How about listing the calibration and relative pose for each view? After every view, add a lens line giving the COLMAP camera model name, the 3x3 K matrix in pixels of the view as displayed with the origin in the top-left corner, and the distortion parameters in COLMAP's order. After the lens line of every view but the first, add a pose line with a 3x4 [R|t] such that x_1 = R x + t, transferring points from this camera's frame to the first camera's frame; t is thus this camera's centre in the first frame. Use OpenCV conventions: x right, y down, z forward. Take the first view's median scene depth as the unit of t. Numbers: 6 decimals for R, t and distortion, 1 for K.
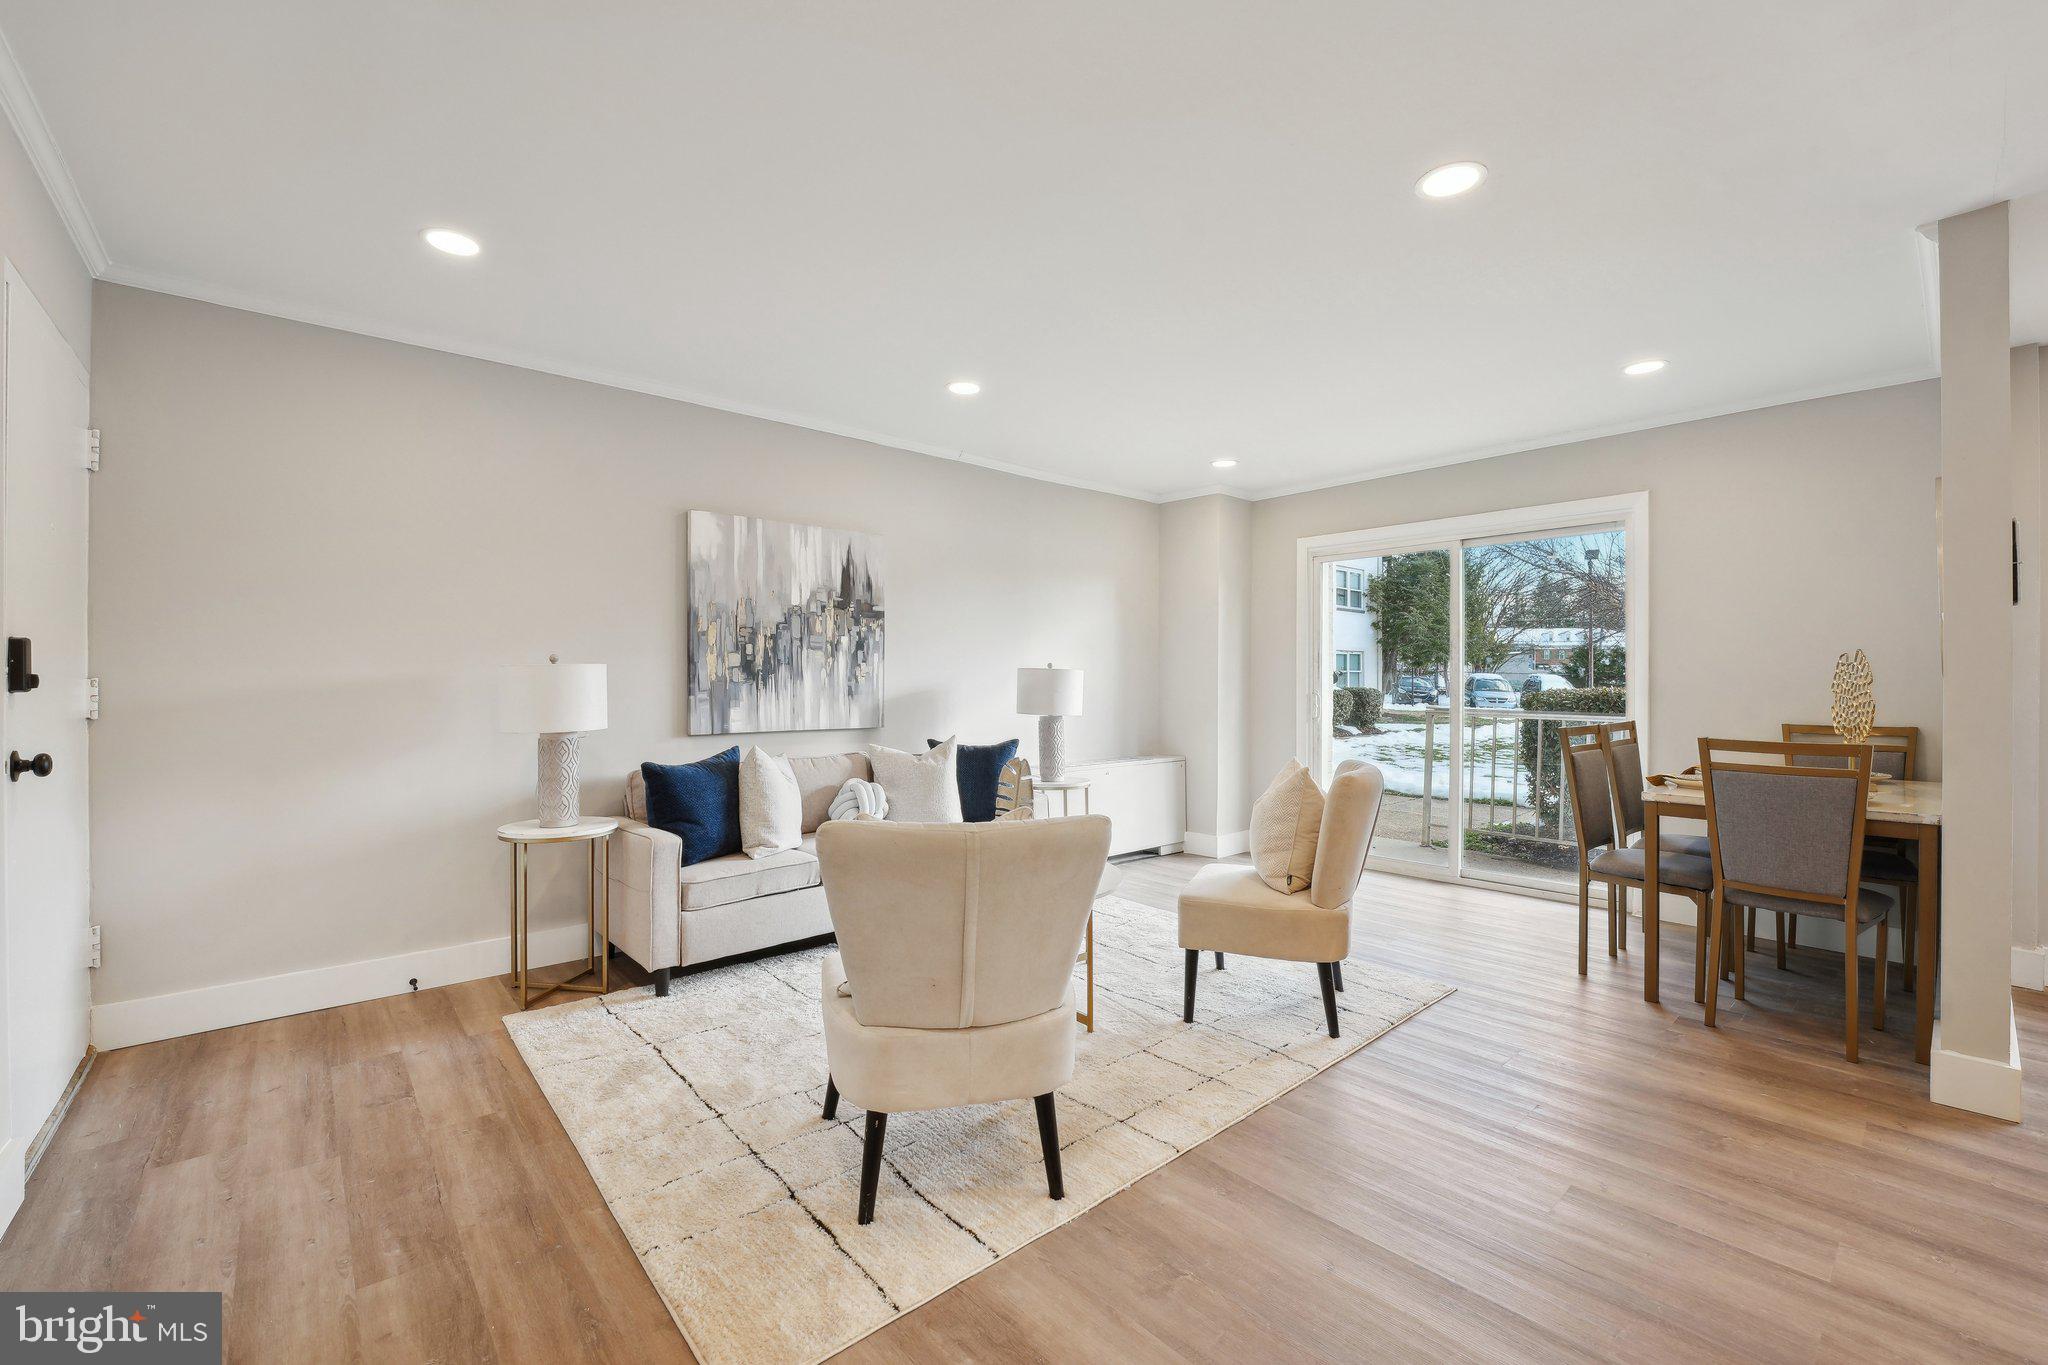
lens RADIAL K [[837.7, 0, 1024.0], [0, 837.7, 682.5], [0, 0, 1]] dist [0.000004, -0.007729]
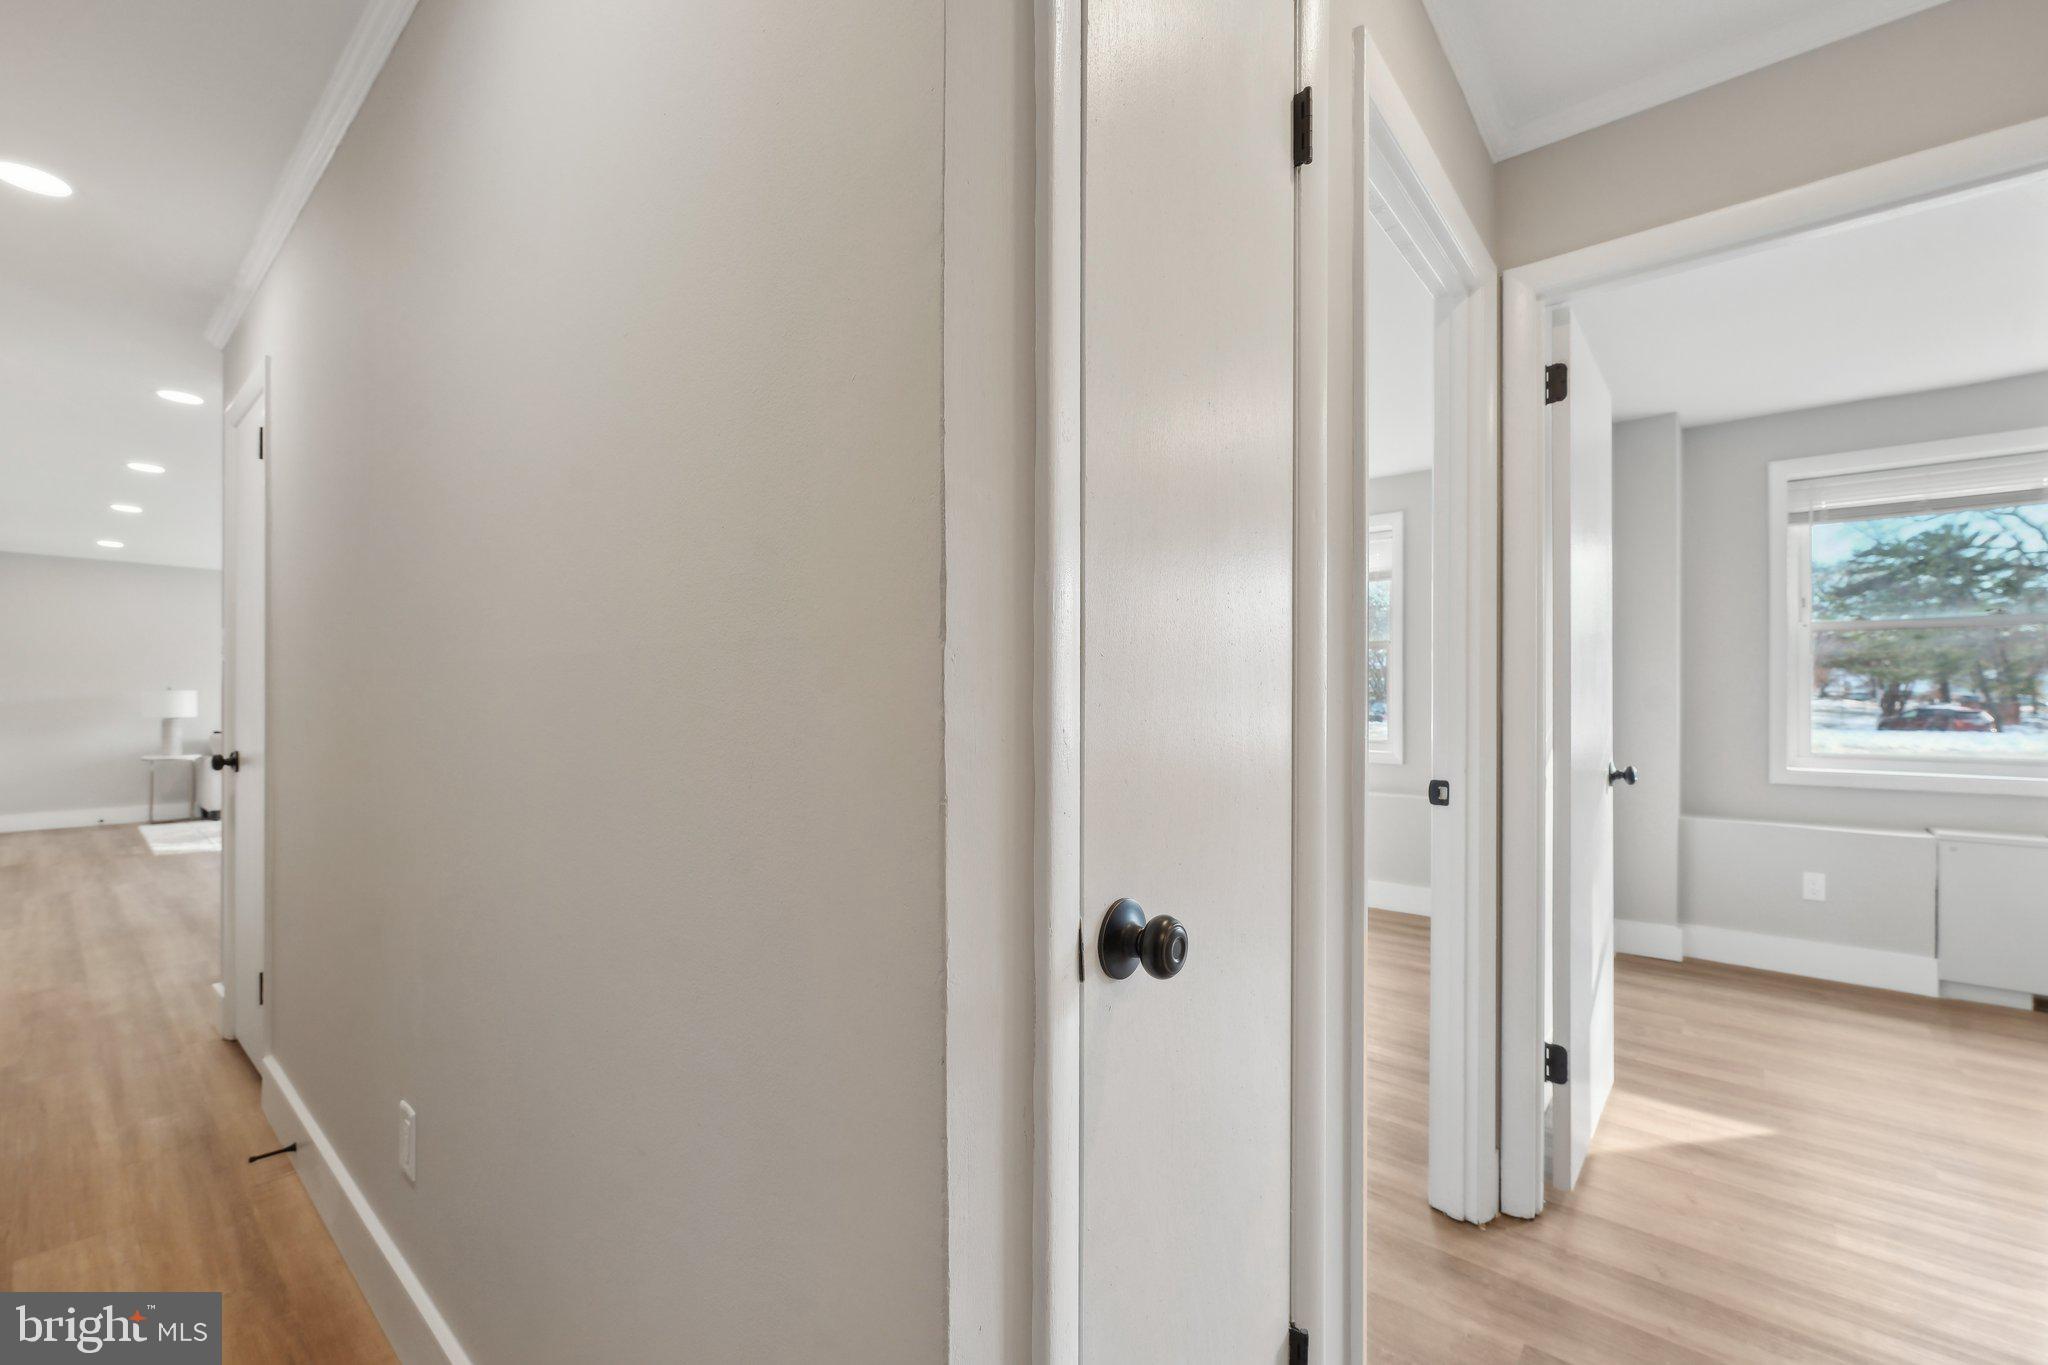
lens RADIAL K [[844.9, 0, 1021.8], [0, 844.9, 694.4], [0, 0, 1]] dist [-0.000578, -0.000228]
pose [[0.988543, -0.003660, 0.150898, 1.571202], [0.003618, 0.999993, 0.000557, -0.001437], [-0.150899, -0.000005, 0.988549, -1.859676]]
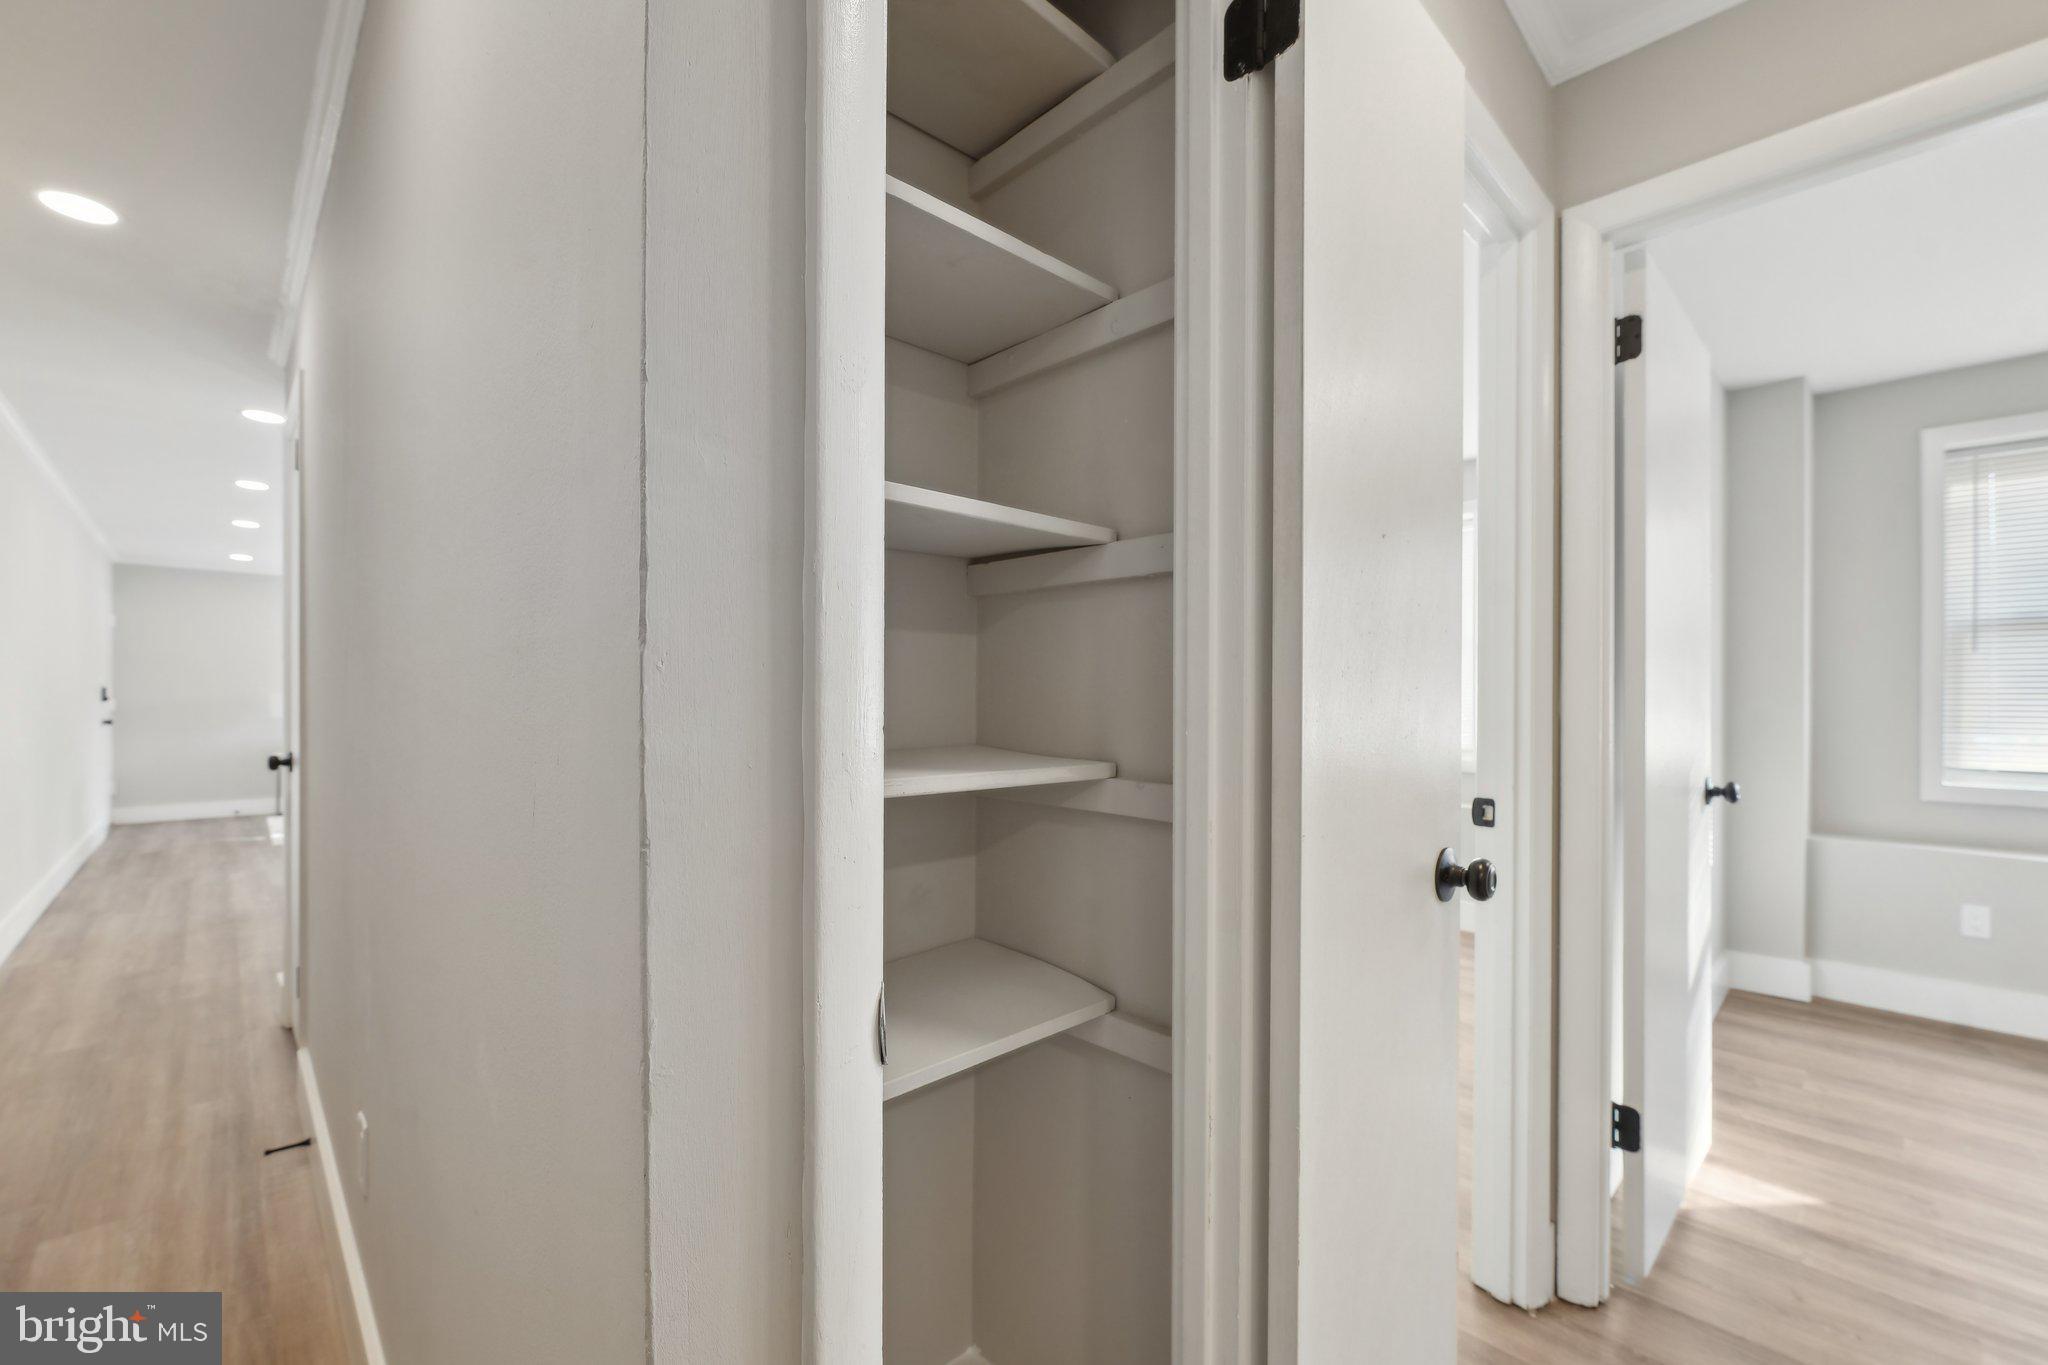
lens RADIAL K [[845.3, 0, 1020.1], [0, 845.3, 697.7], [0, 0, 1]] dist [-0.001116, 0.000145]
pose [[0.998858, -0.003539, 0.047640, 1.647591], [0.003392, 0.999989, 0.003168, -0.004217], [-0.047650, -0.003003, 0.998860, -1.819020]]
